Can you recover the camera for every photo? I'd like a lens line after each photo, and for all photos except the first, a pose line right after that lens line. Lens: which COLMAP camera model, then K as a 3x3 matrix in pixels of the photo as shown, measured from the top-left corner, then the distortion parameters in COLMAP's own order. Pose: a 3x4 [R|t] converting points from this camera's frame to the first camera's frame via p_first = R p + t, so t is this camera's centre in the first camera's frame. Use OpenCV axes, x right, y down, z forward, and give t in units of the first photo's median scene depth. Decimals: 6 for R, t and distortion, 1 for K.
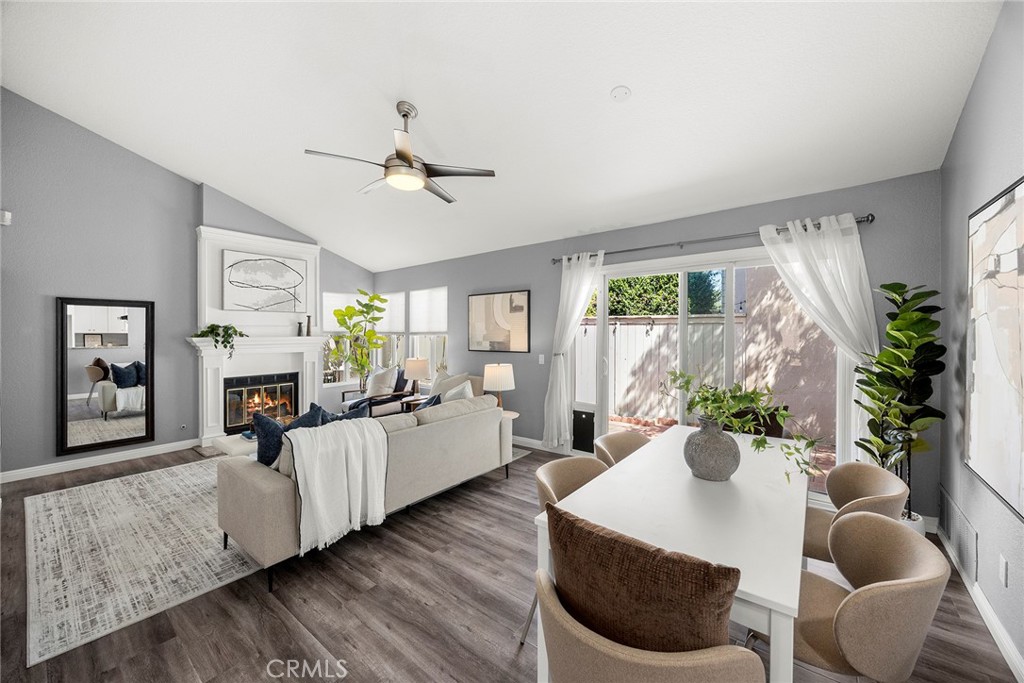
lens RADIAL K [[391.9, 0, 509.9], [0, 391.9, 338.6], [0, 0, 1]] dist [0.009570, 0.000099]
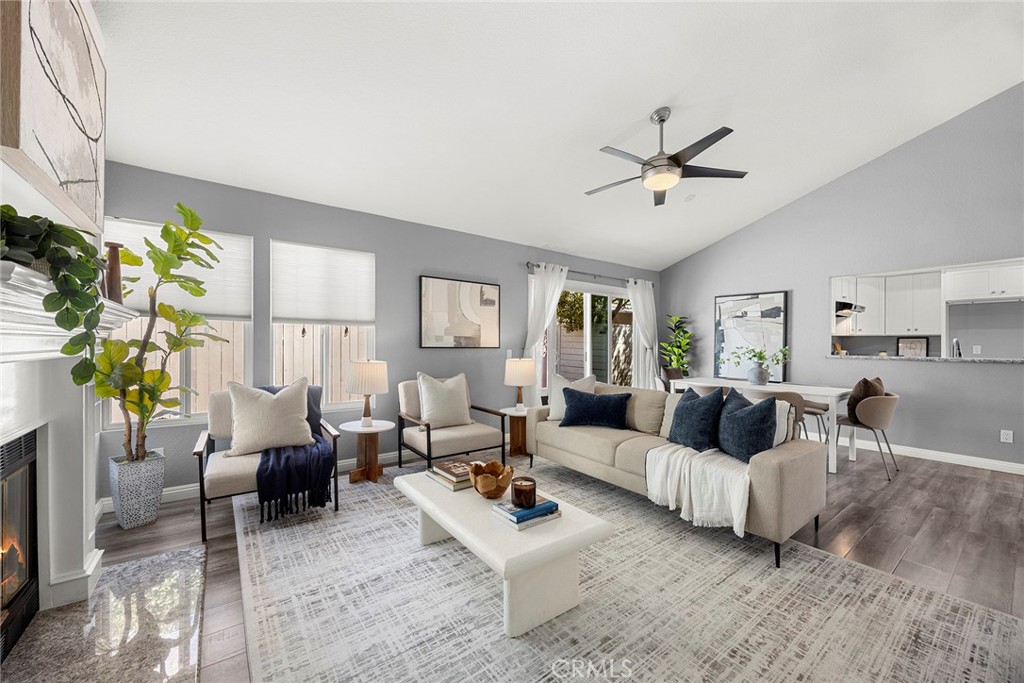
lens RADIAL K [[391.9, 0, 509.5], [0, 391.9, 344.4], [0, 0, 1]] dist [0.009570, 0.000099]
pose [[0.242339, 0.007922, 0.970159, -1.077855], [0.008109, 0.999915, -0.010191, 0.044134], [-0.970158, 0.010337, 0.242254, 0.868173]]
